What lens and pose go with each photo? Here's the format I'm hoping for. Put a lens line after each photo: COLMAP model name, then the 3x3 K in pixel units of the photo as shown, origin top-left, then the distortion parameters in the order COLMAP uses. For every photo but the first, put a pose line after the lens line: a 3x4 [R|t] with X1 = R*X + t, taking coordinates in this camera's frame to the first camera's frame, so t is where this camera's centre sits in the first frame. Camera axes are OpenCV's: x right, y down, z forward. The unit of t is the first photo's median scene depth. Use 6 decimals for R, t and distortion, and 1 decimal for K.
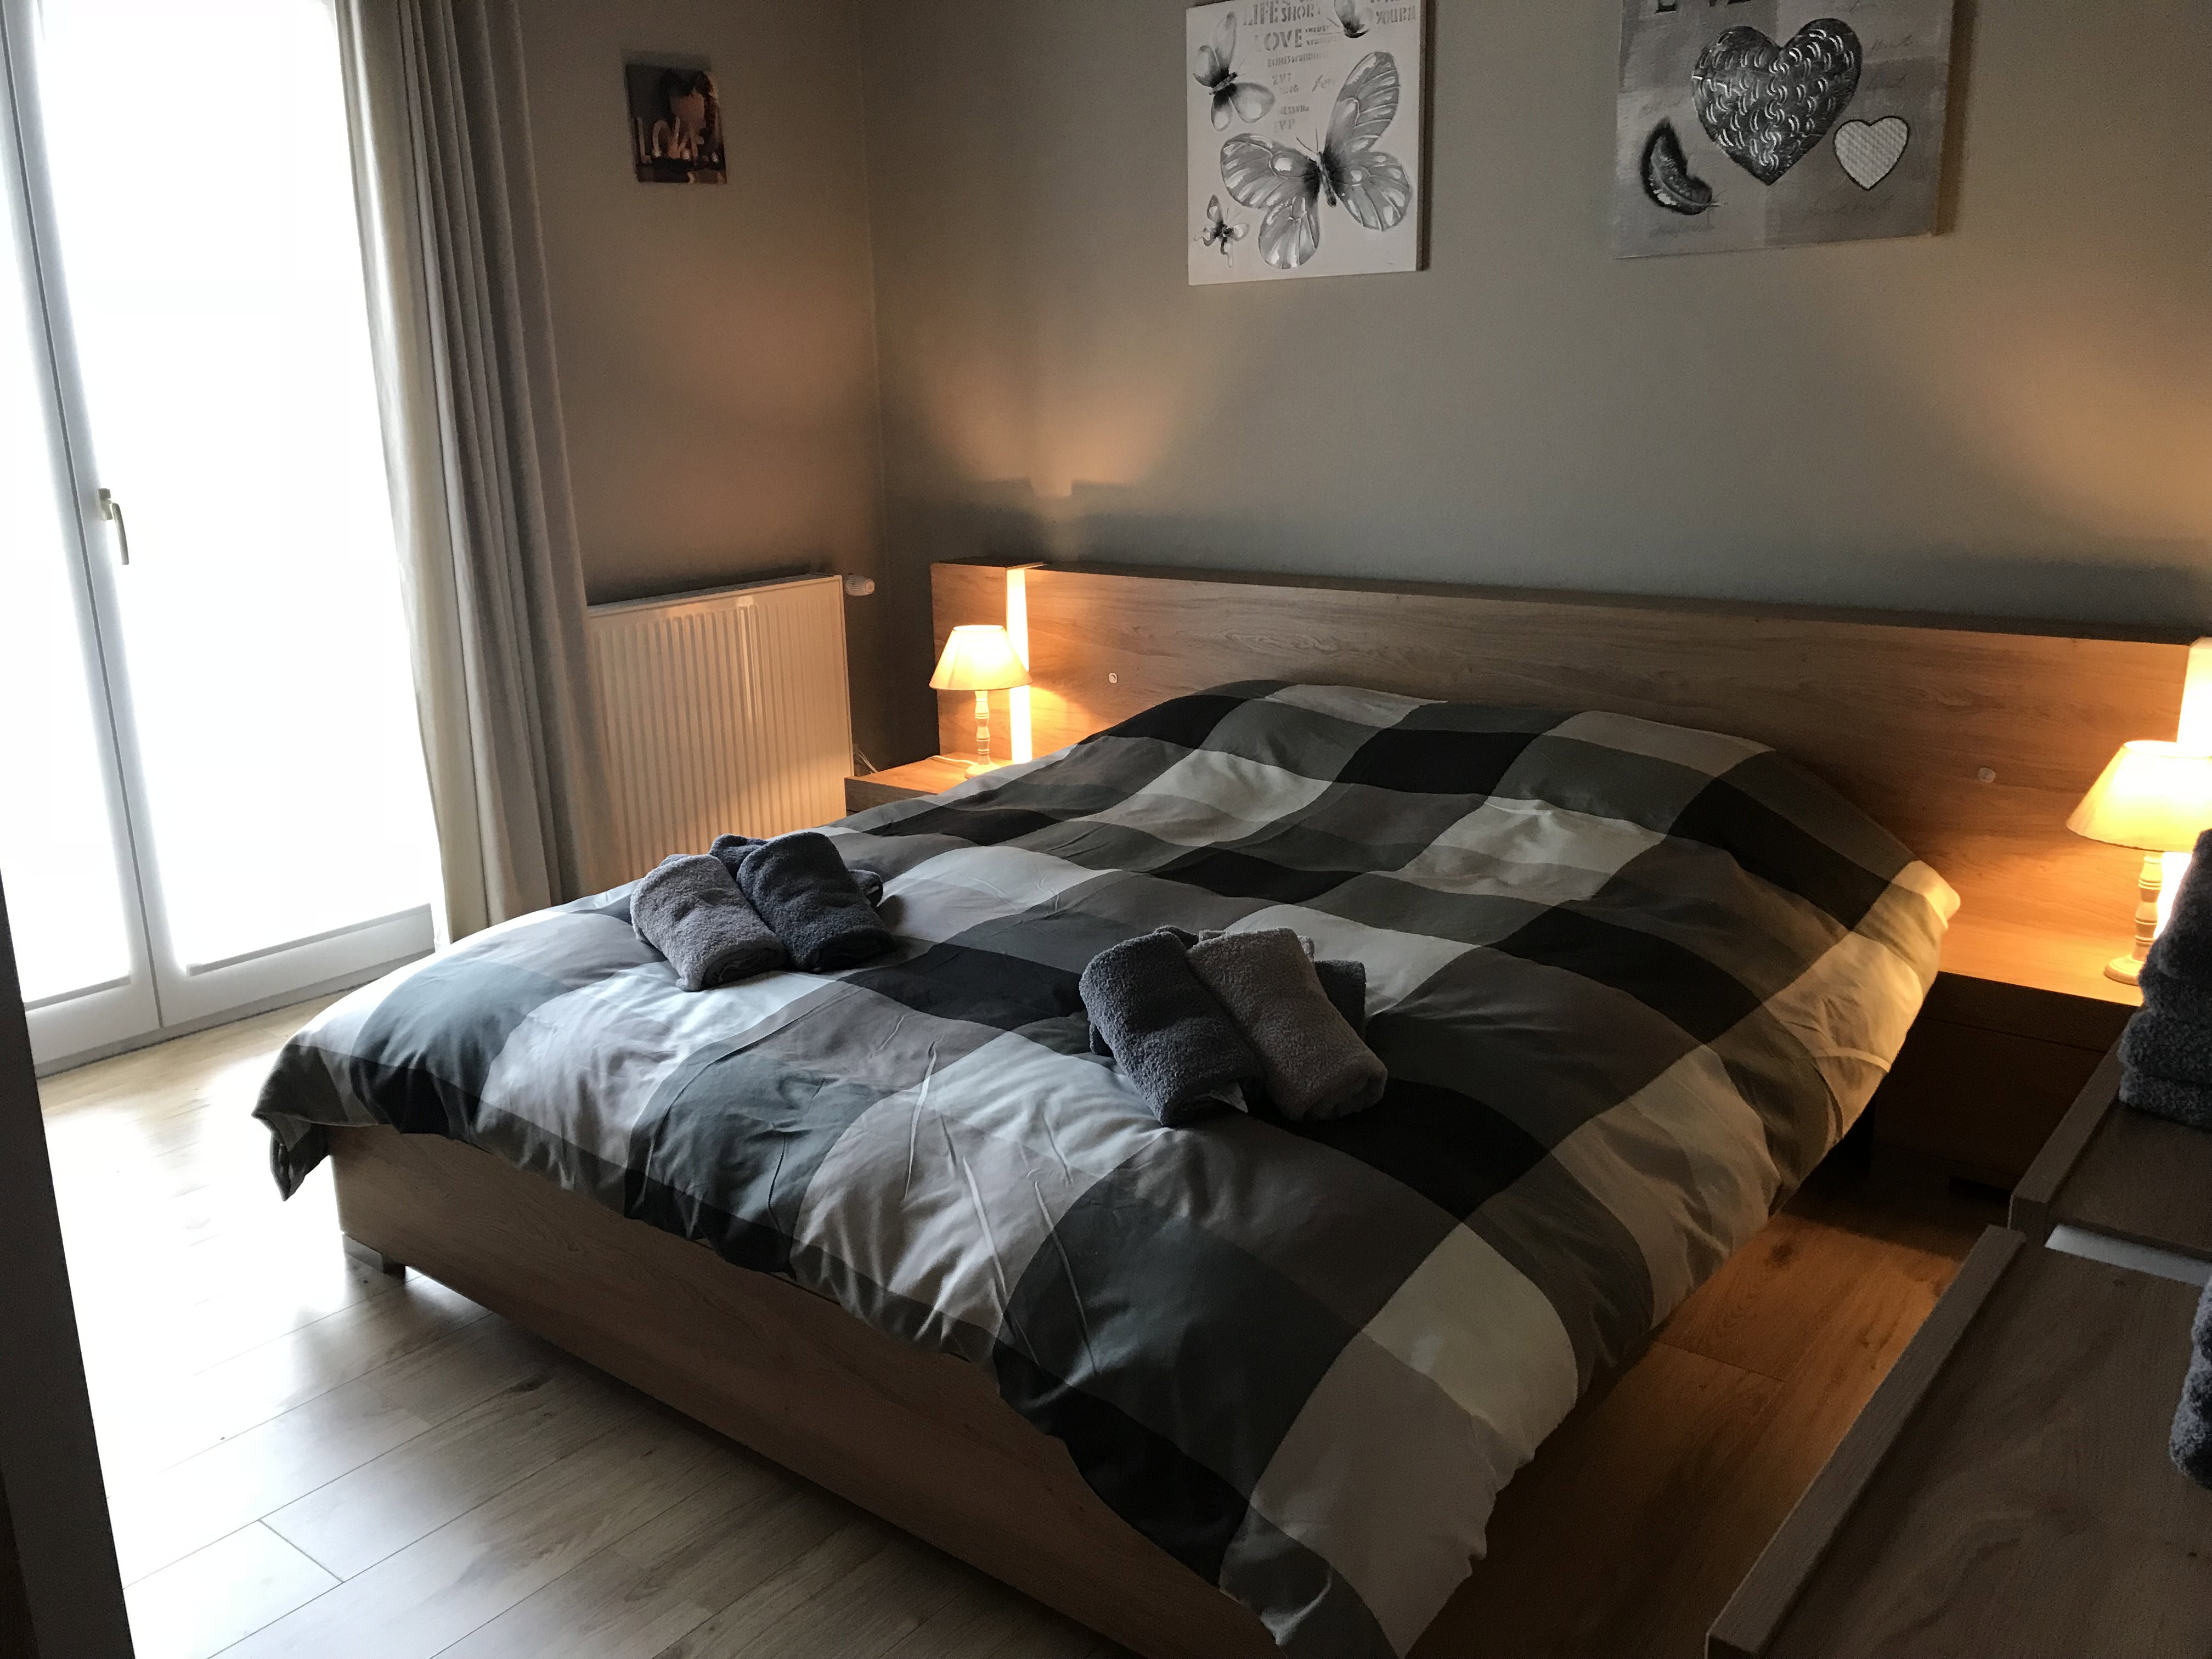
lens RADIAL K [[1788.3, 0, 1100.4], [0, 1788.3, 824.6], [0, 0, 1]] dist [0.000310, 0.007684]
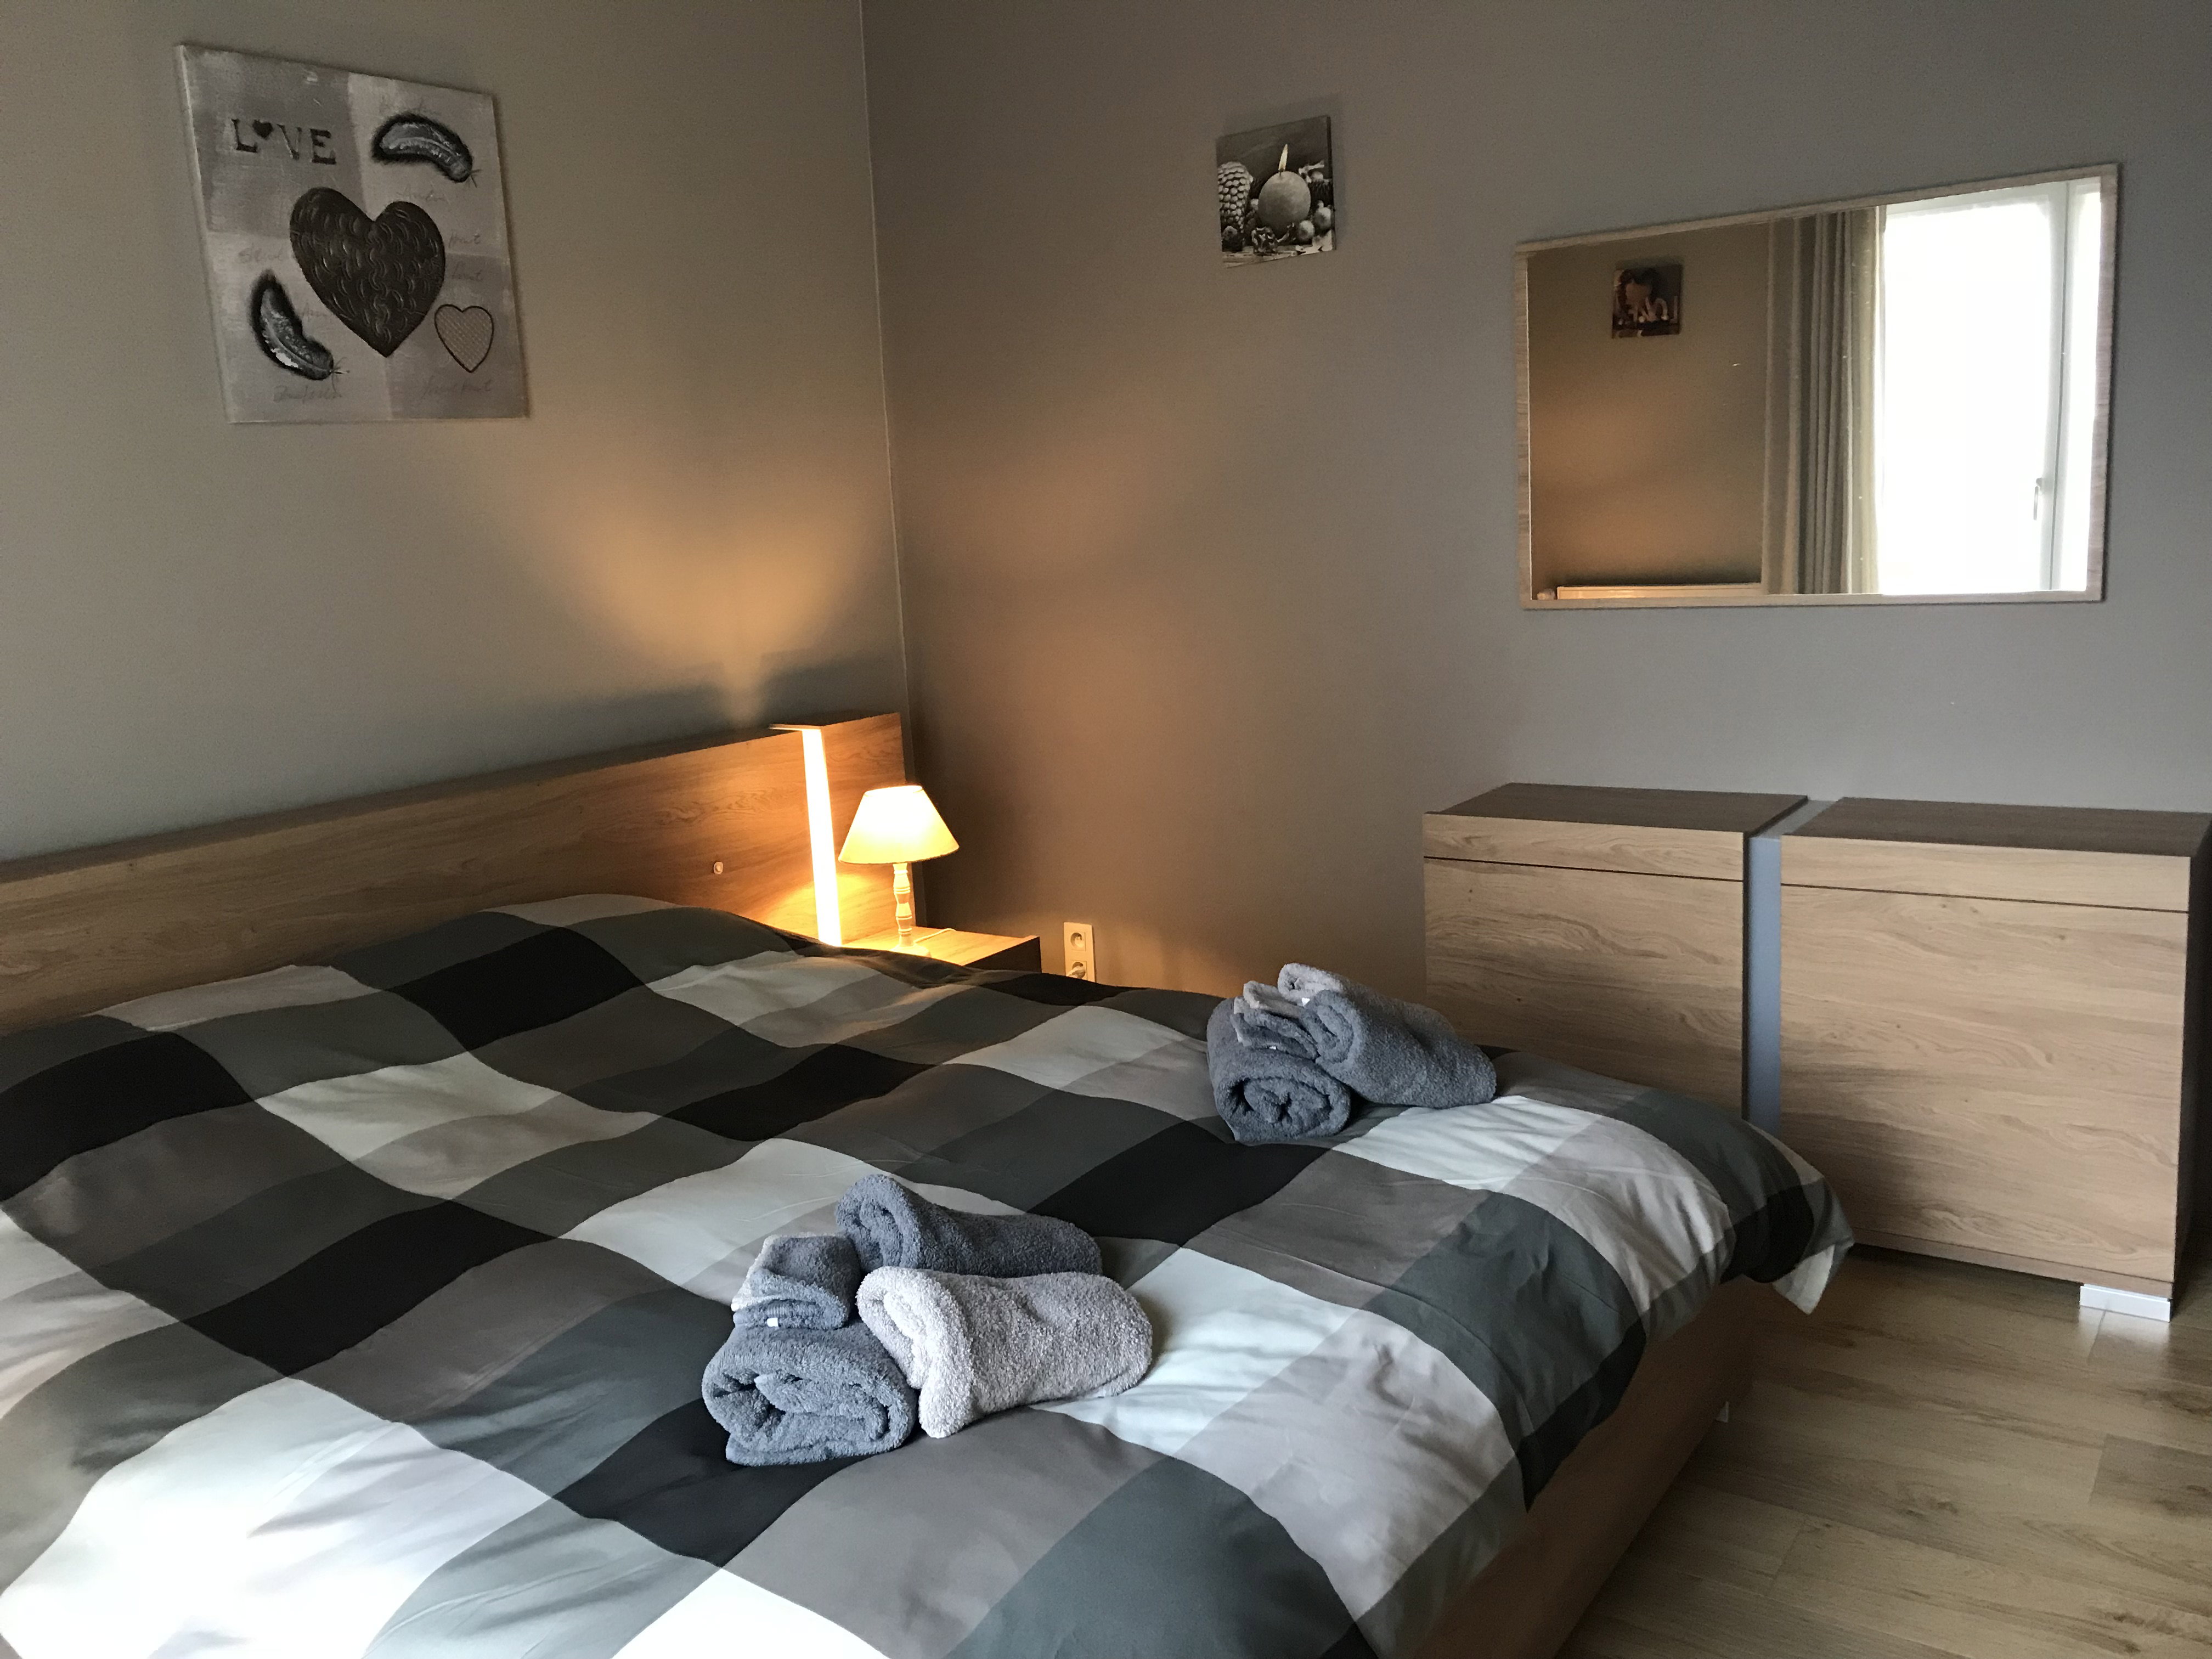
lens RADIAL K [[1788.3, 0, 1100.2], [0, 1788.3, 831.8], [0, 0, 1]] dist [0.000310, 0.007684]
pose [[-0.057532, -0.153950, 0.986402, -0.626167], [0.306406, 0.937630, 0.164209, -0.154032], [-0.950161, 0.311687, -0.006773, 0.703973]]
